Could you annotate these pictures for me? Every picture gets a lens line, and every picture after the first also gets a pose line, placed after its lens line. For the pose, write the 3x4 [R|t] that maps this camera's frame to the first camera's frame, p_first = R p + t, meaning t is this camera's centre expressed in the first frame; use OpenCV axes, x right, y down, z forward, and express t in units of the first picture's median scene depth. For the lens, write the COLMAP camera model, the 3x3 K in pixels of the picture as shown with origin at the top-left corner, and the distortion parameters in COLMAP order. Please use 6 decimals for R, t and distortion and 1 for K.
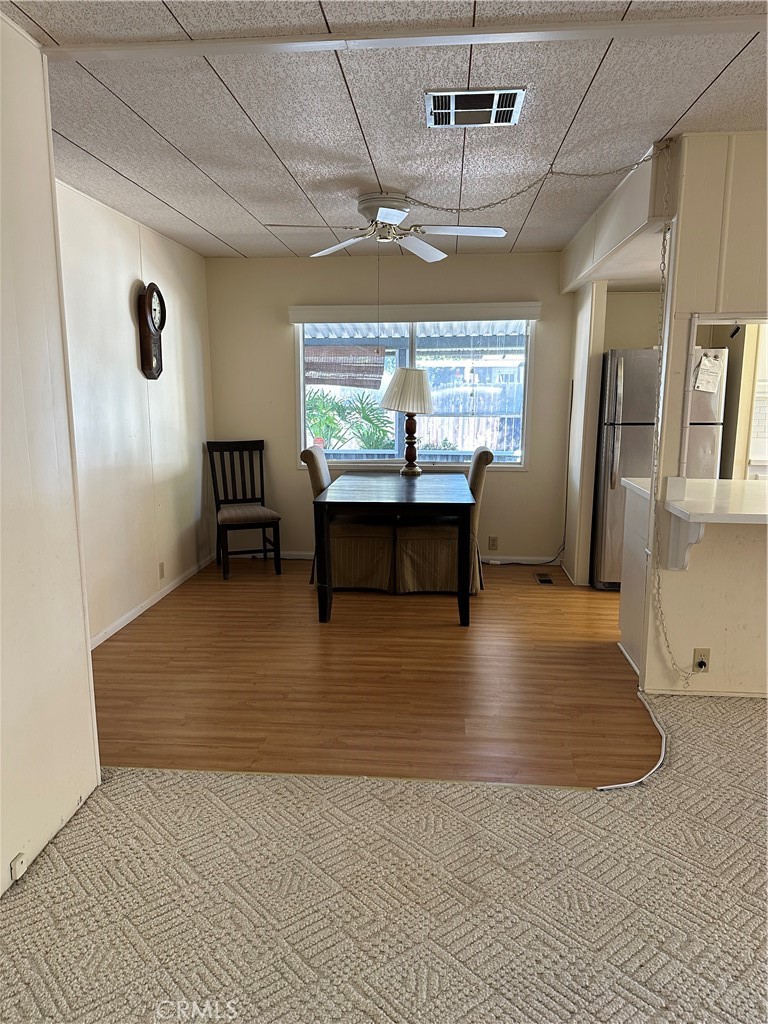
lens RADIAL K [[685.5, 0, 413.8], [0, 685.5, 506.7], [0, 0, 1]] dist [0.043981, -0.037050]
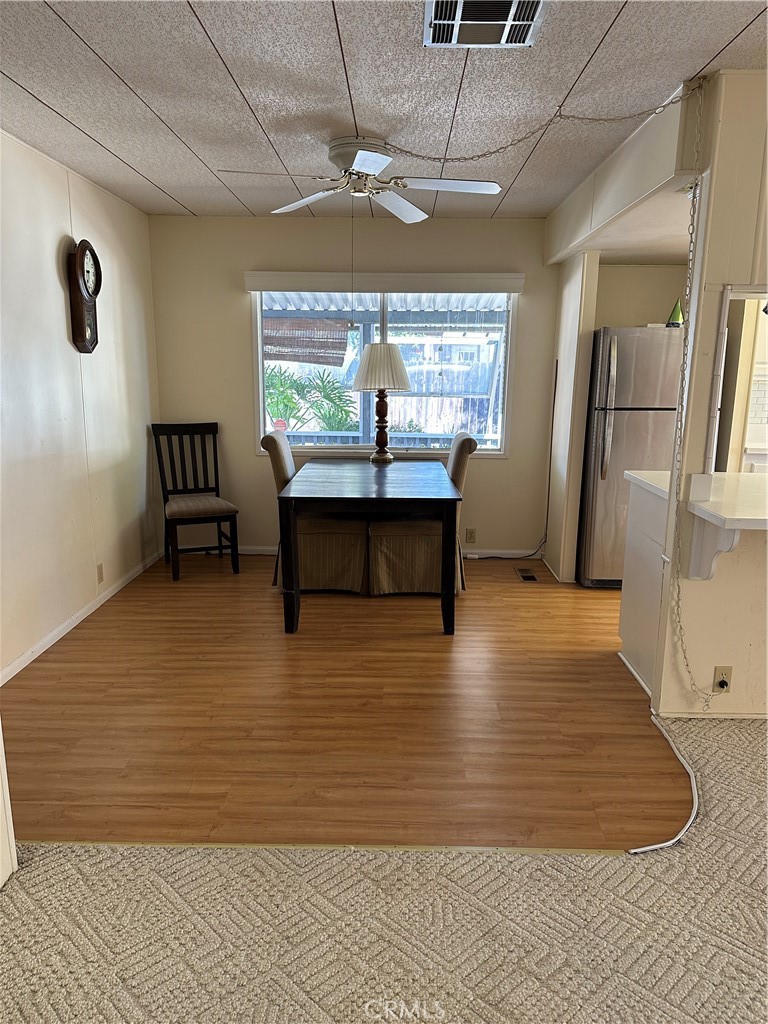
lens RADIAL K [[685.5, 0, 413.8], [0, 685.5, 506.7], [0, 0, 1]] dist [0.043981, -0.037050]
pose [[0.997792, -0.001771, 0.066389, -0.035439], [-0.000385, 0.999473, 0.032446, -0.026069], [-0.066411, -0.032400, 0.997266, 0.131528]]
